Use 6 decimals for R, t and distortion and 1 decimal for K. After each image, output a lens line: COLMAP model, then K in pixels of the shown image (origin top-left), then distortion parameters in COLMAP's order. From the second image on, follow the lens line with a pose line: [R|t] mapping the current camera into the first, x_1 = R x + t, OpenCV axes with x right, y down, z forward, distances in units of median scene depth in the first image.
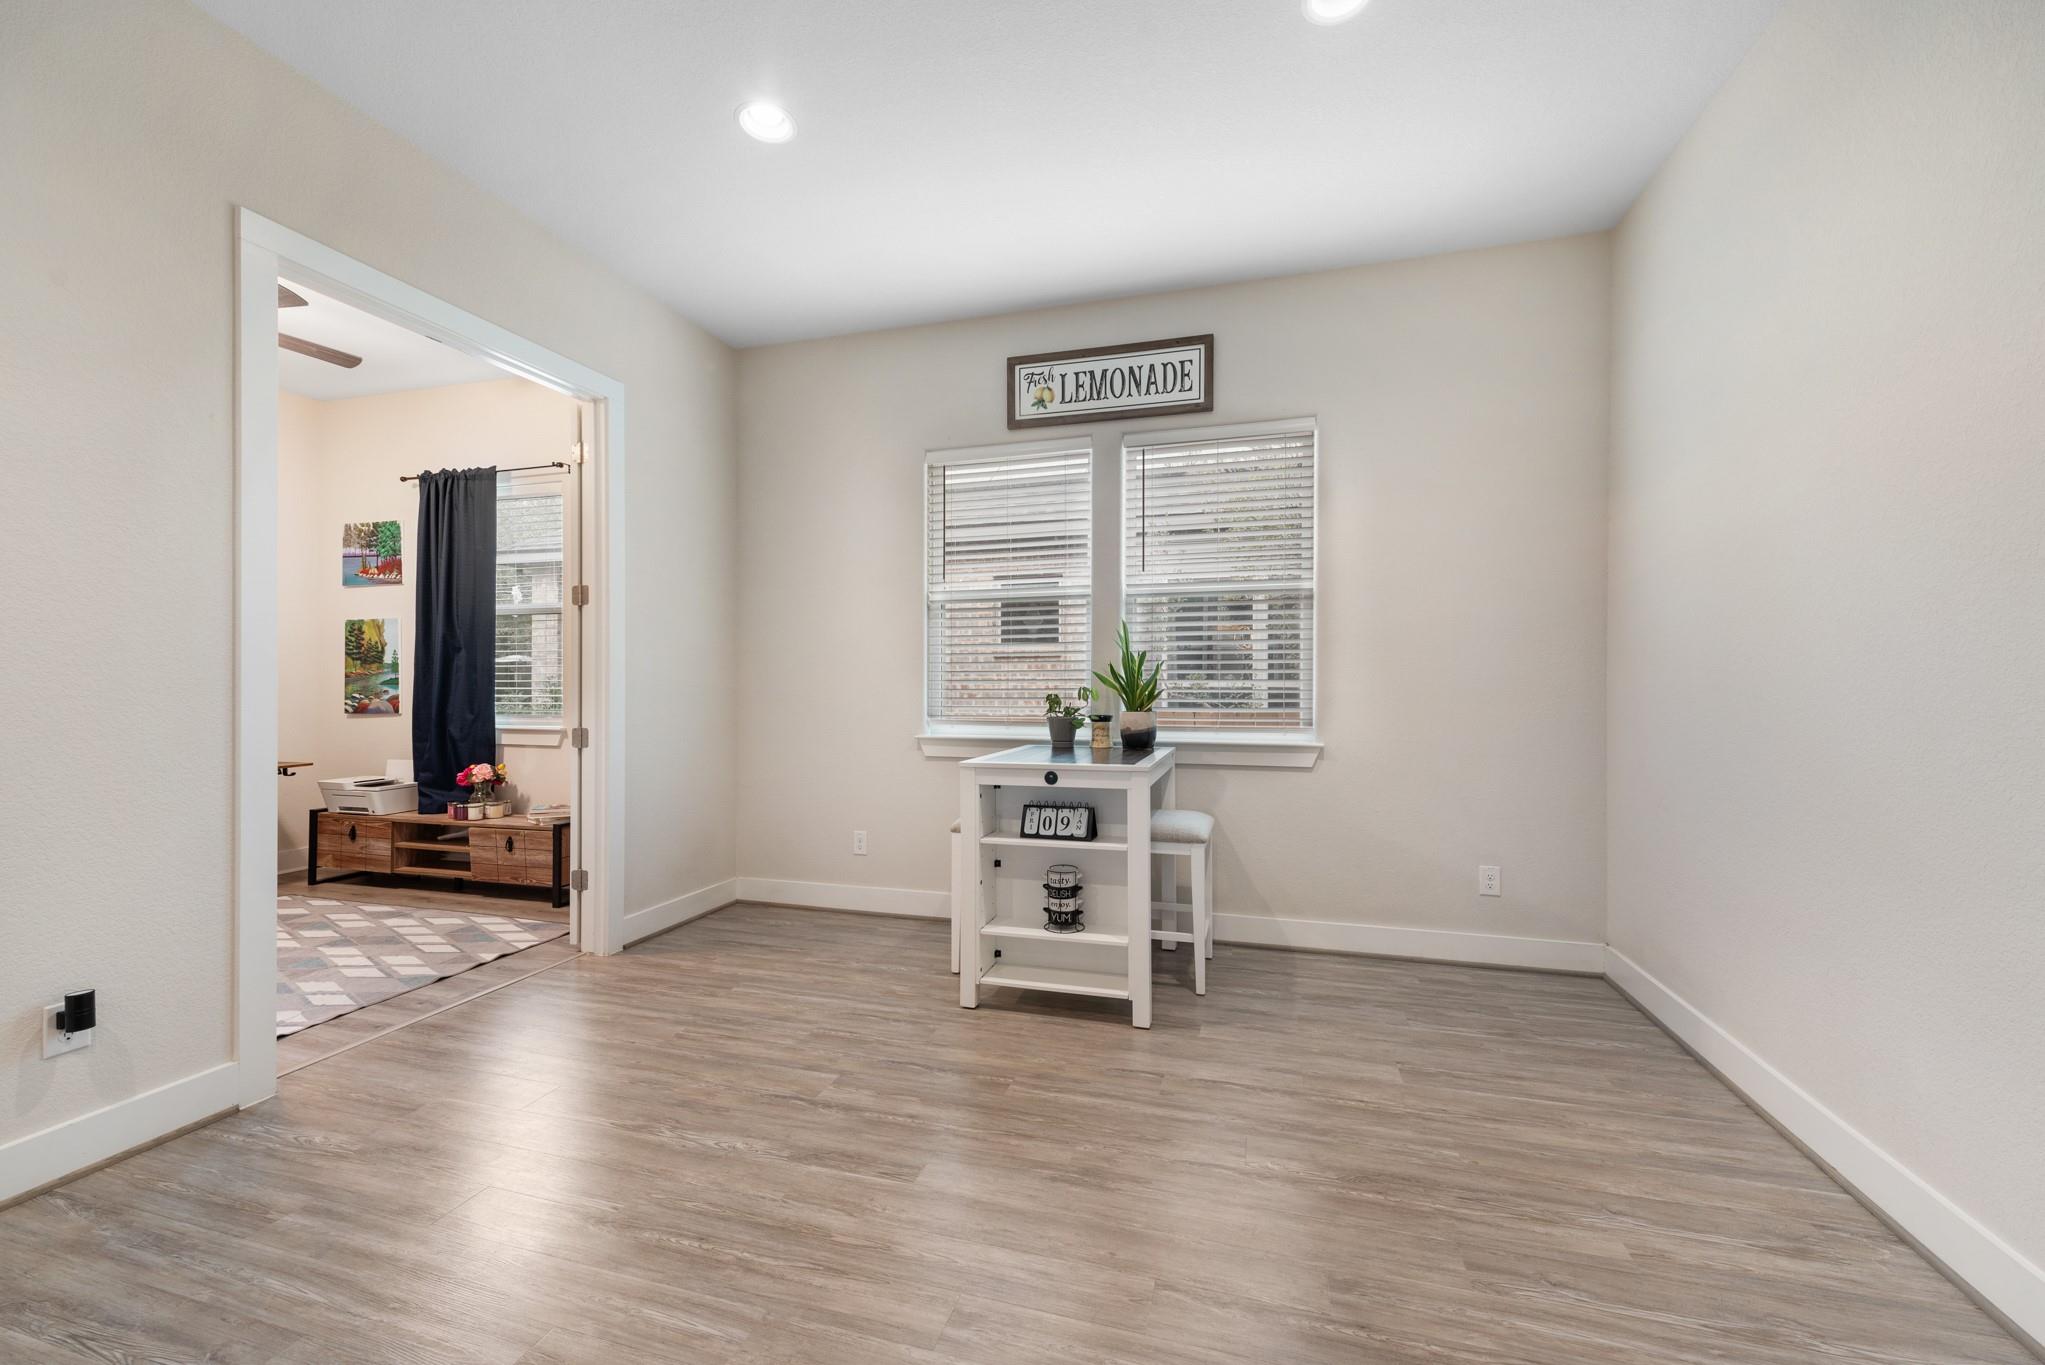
lens RADIAL K [[797.7, 0, 1040.5], [0, 797.7, 682.5], [0, 0, 1]] dist [0.011269, -0.000029]
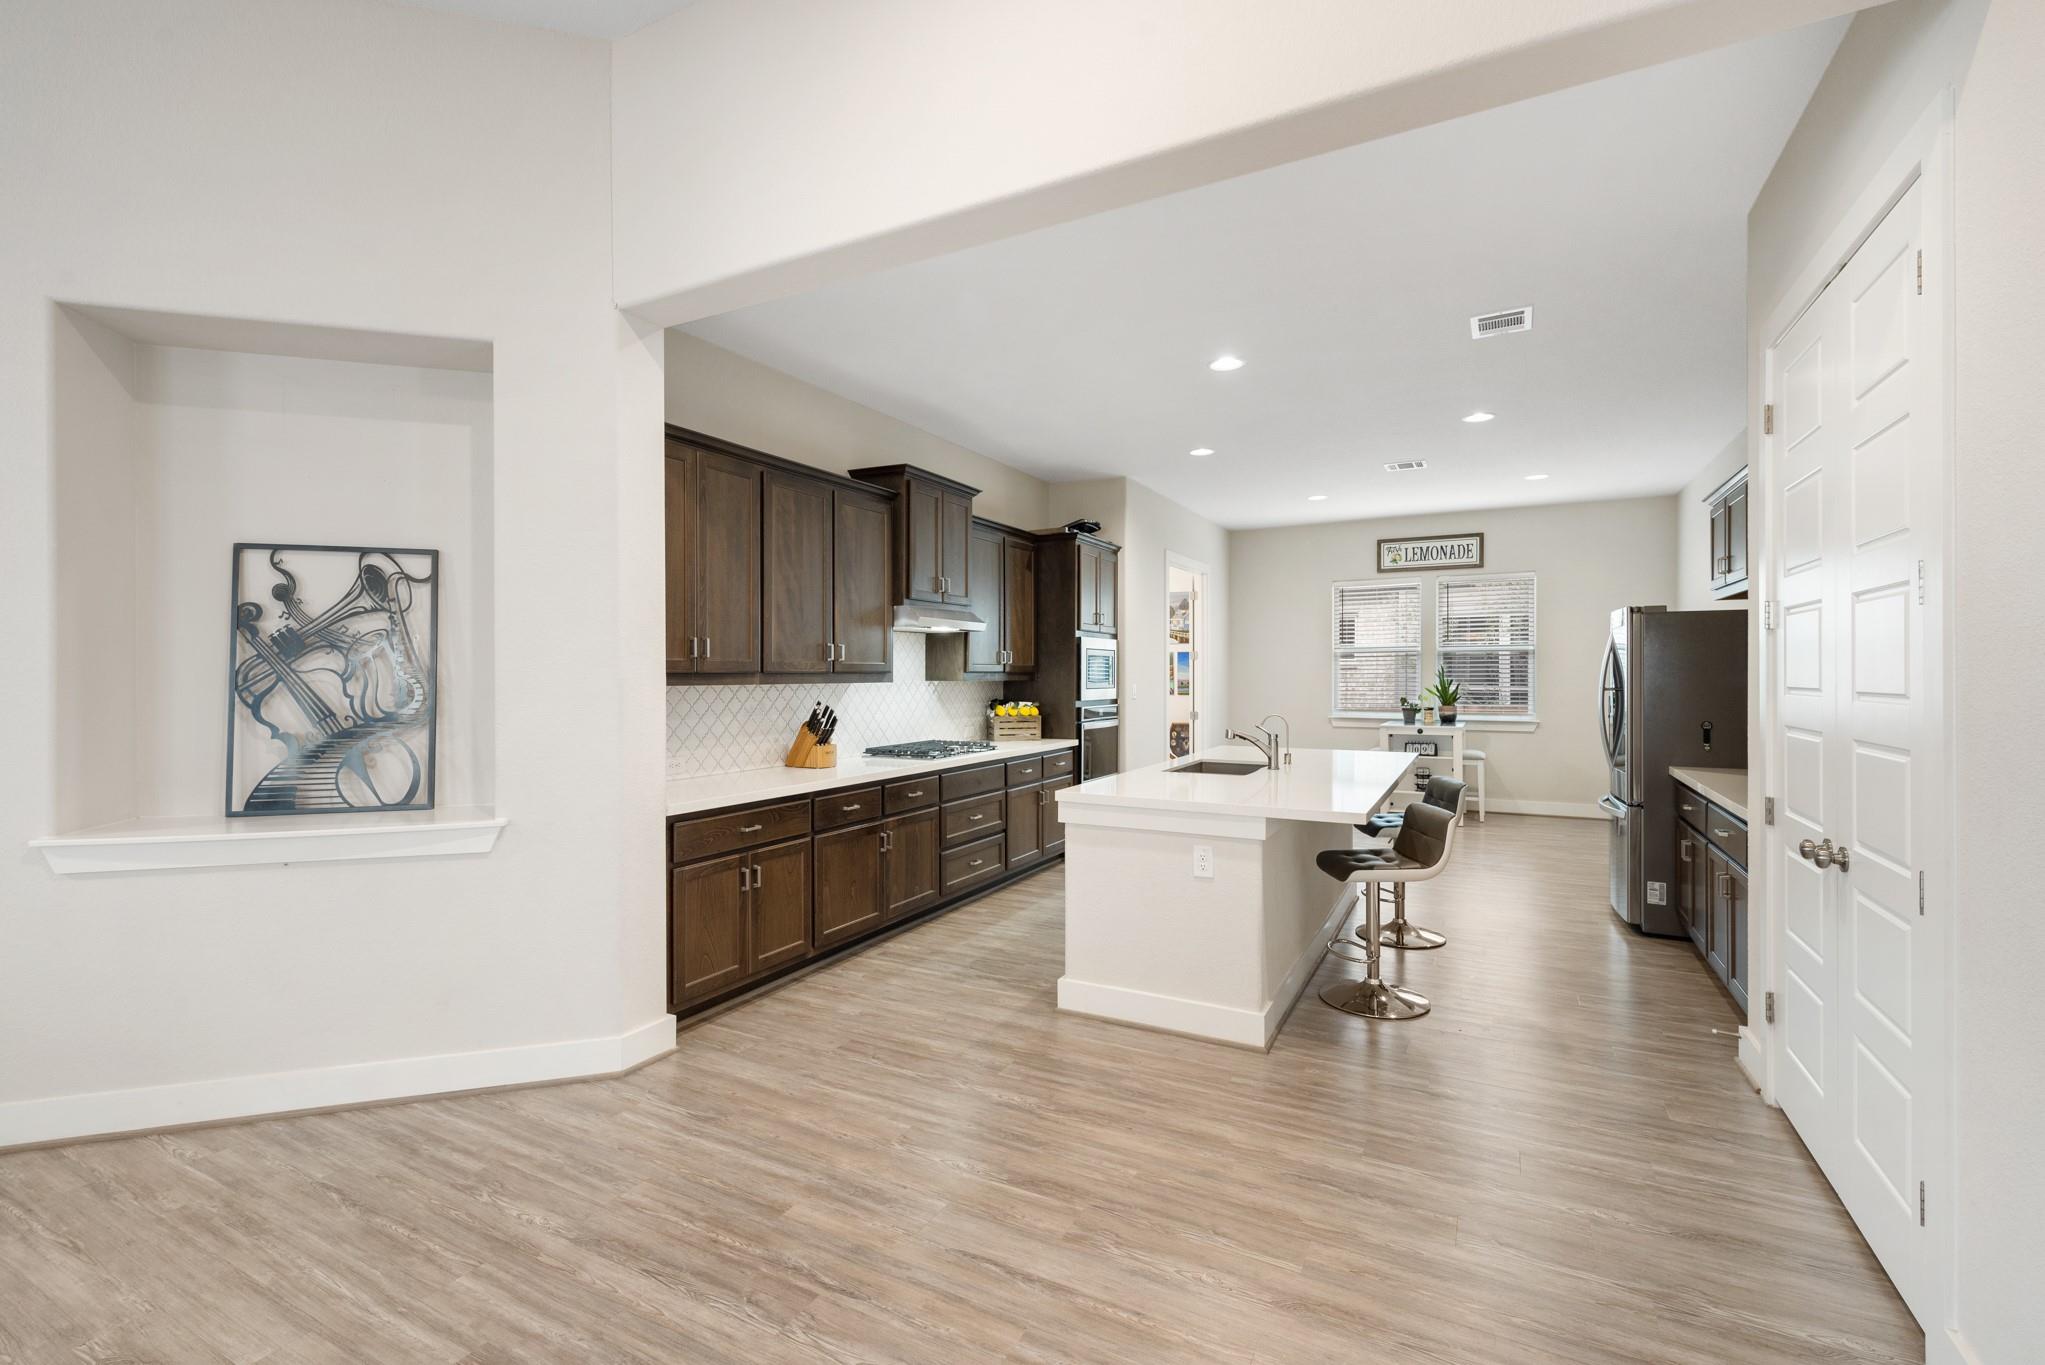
lens RADIAL K [[920.1, 0, 989.9], [0, 920.1, 676.1], [0, 0, 1]] dist [0.005164, -0.001589]
pose [[0.974931, -0.001993, -0.222499, -0.535197], [0.003584, 0.999971, 0.006749, -0.065661], [0.222479, -0.007377, 0.974910, -1.738759]]
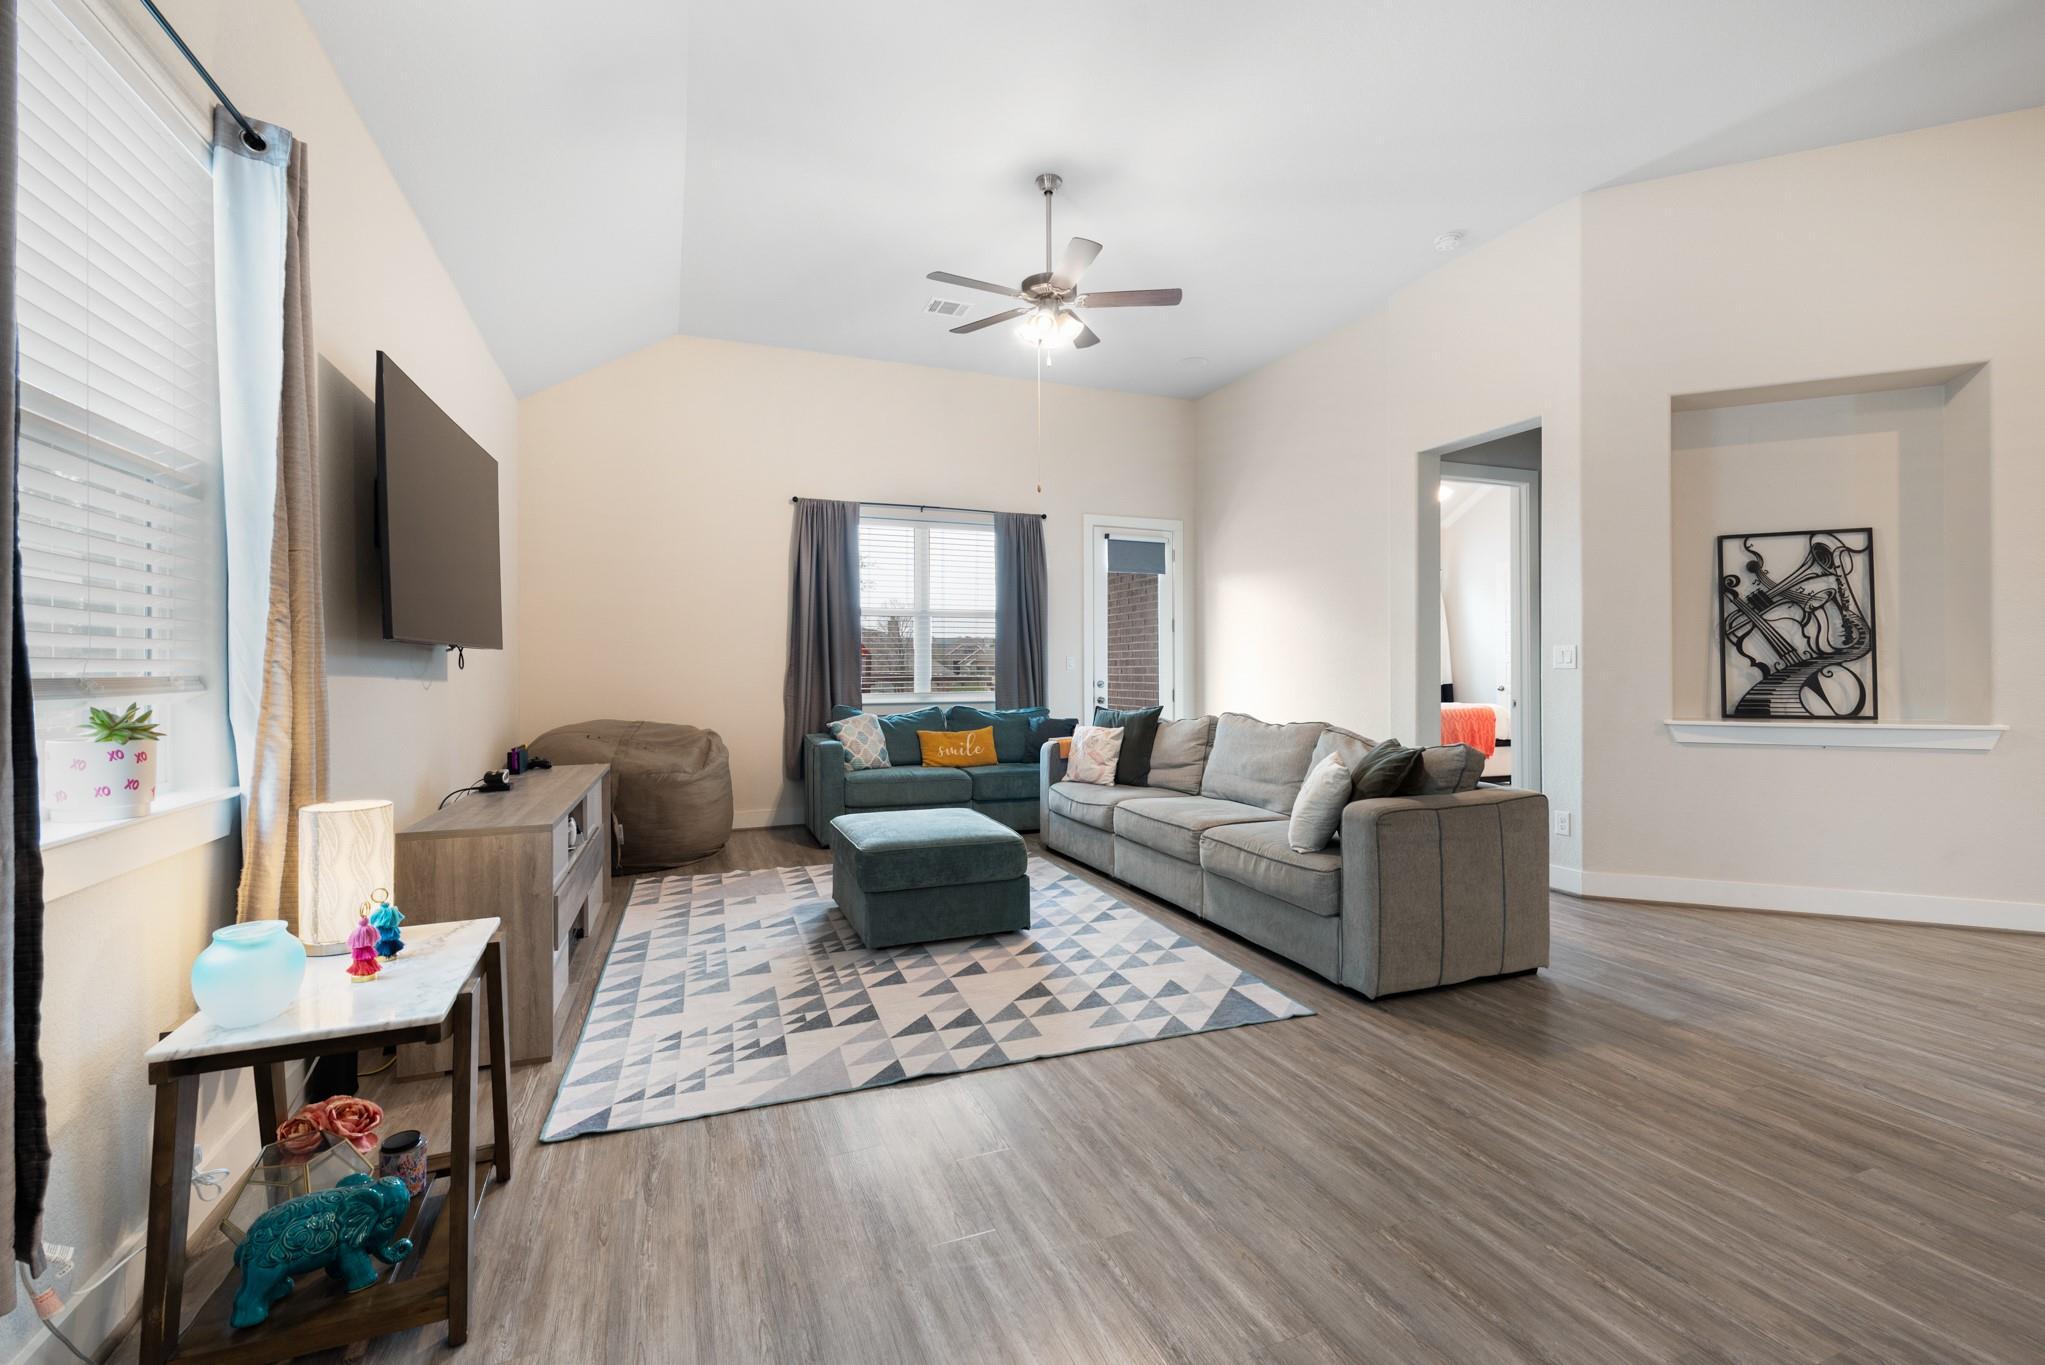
lens RADIAL K [[920.1, 0, 1026.4], [0, 920.1, 656.6], [0, 0, 1]] dist [0.005164, -0.001589]
pose [[0.621633, -0.024552, -0.782924, -1.004899], [0.007286, 0.999647, -0.025564, 0.006947], [0.783275, 0.010187, 0.621592, -2.600295]]
